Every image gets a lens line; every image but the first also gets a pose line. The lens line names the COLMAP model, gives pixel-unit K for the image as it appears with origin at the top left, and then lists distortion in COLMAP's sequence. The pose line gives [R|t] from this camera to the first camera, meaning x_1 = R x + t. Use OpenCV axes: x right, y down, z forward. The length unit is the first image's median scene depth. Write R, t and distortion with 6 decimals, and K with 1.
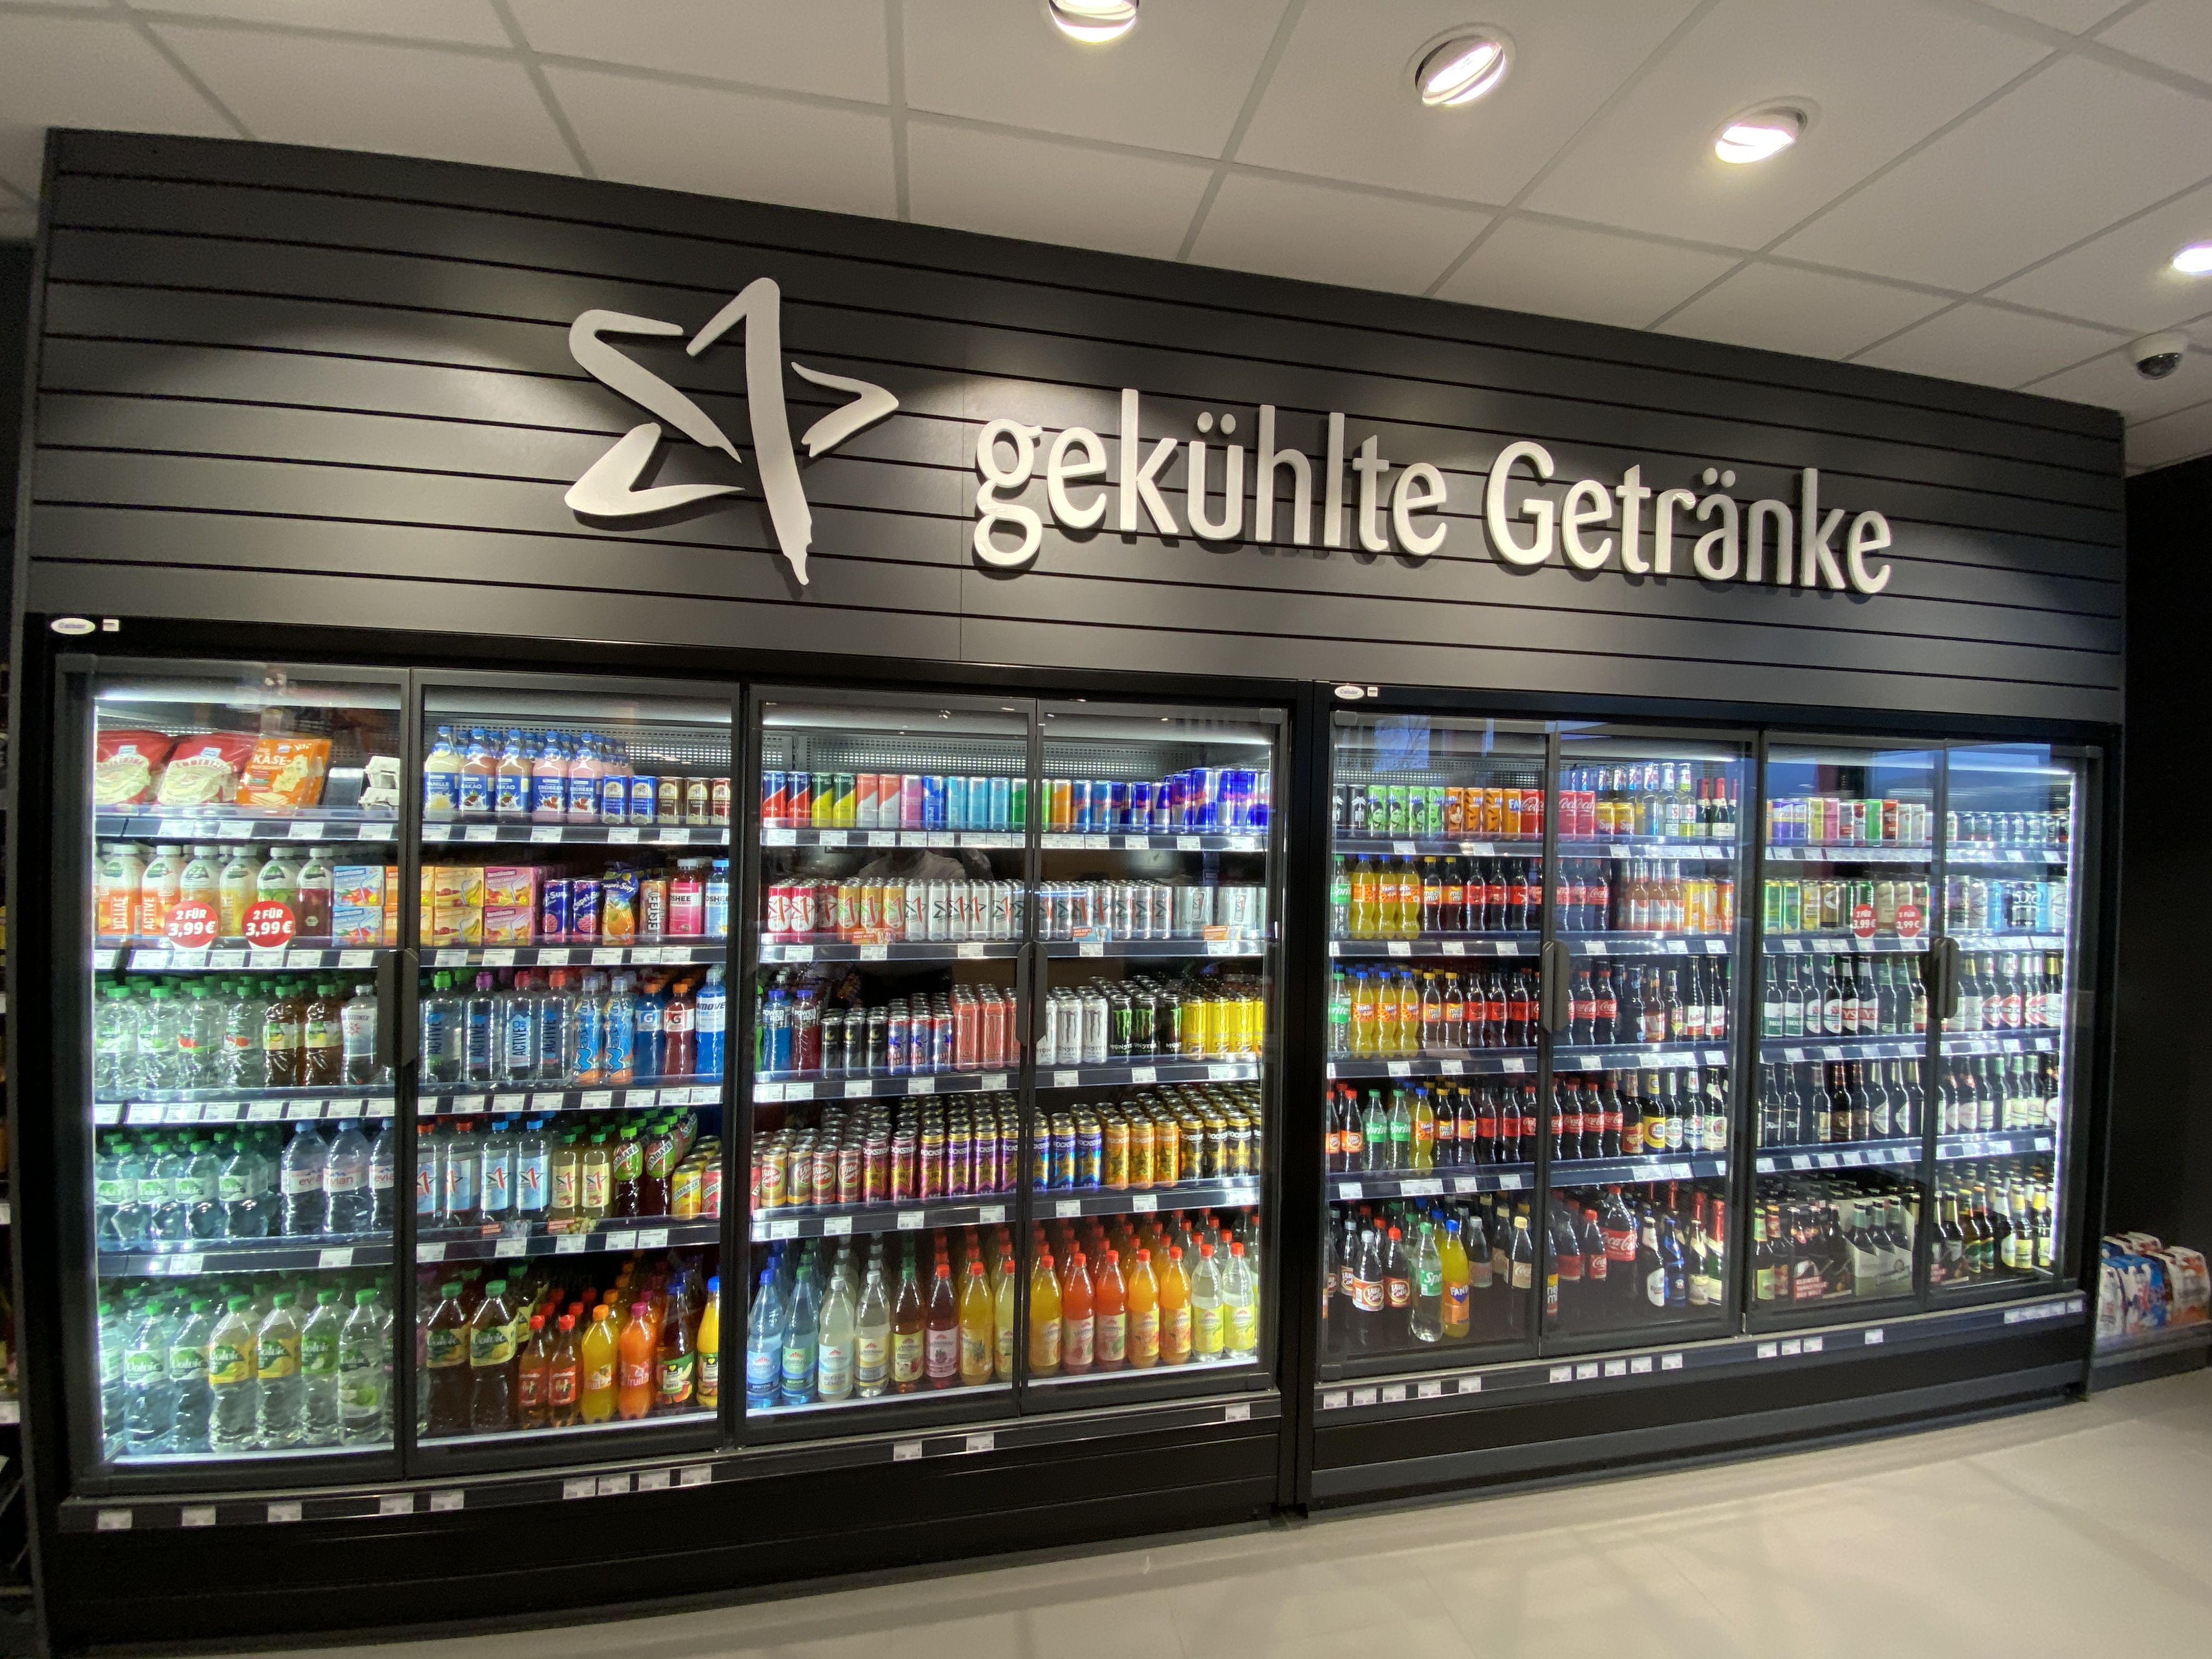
lens RADIAL K [[923.0, 0, 1109.5], [0, 923.0, 844.2], [0, 0, 1]] dist [0.013636, -0.001244]
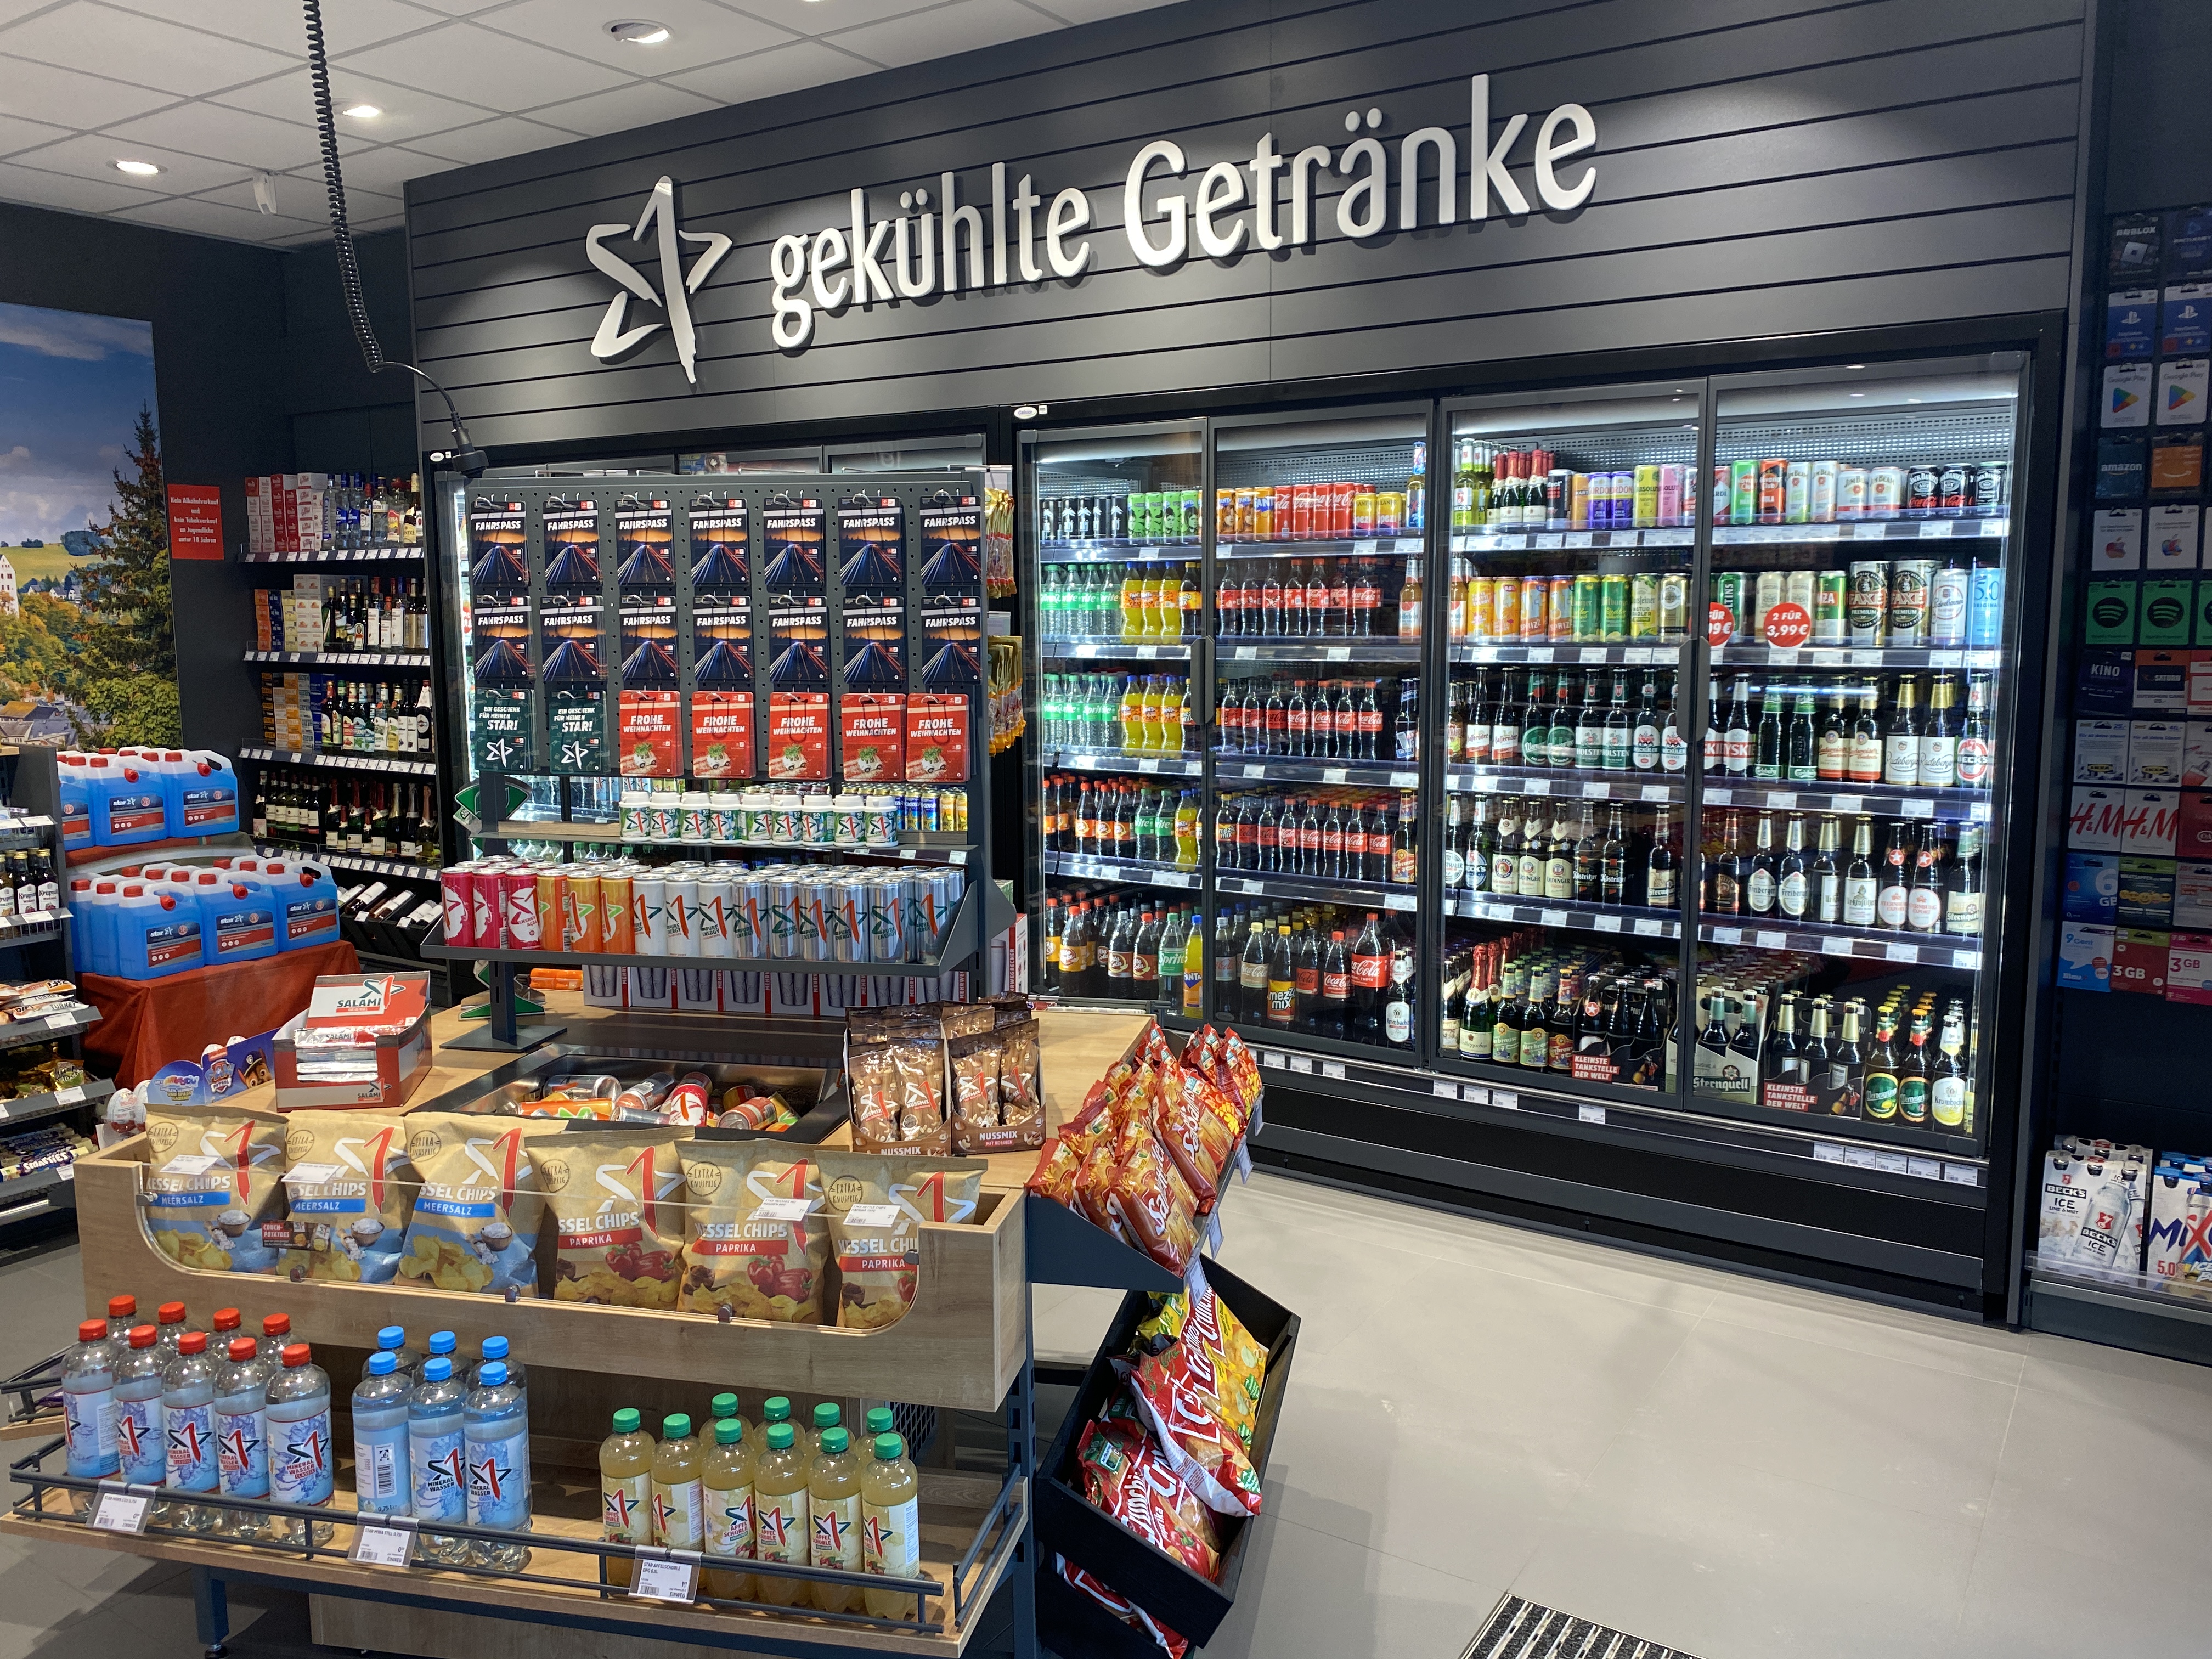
lens RADIAL K [[1676.5, 0, 1108.5], [0, 1676.5, 821.5], [0, 0, 1]] dist [0.046010, 0.002929]
pose [[0.698280, 0.078532, -0.711504, 1.868311], [0.012876, 0.992425, 0.122175, 0.084927], [0.715709, -0.094474, 0.691979, -0.410025]]
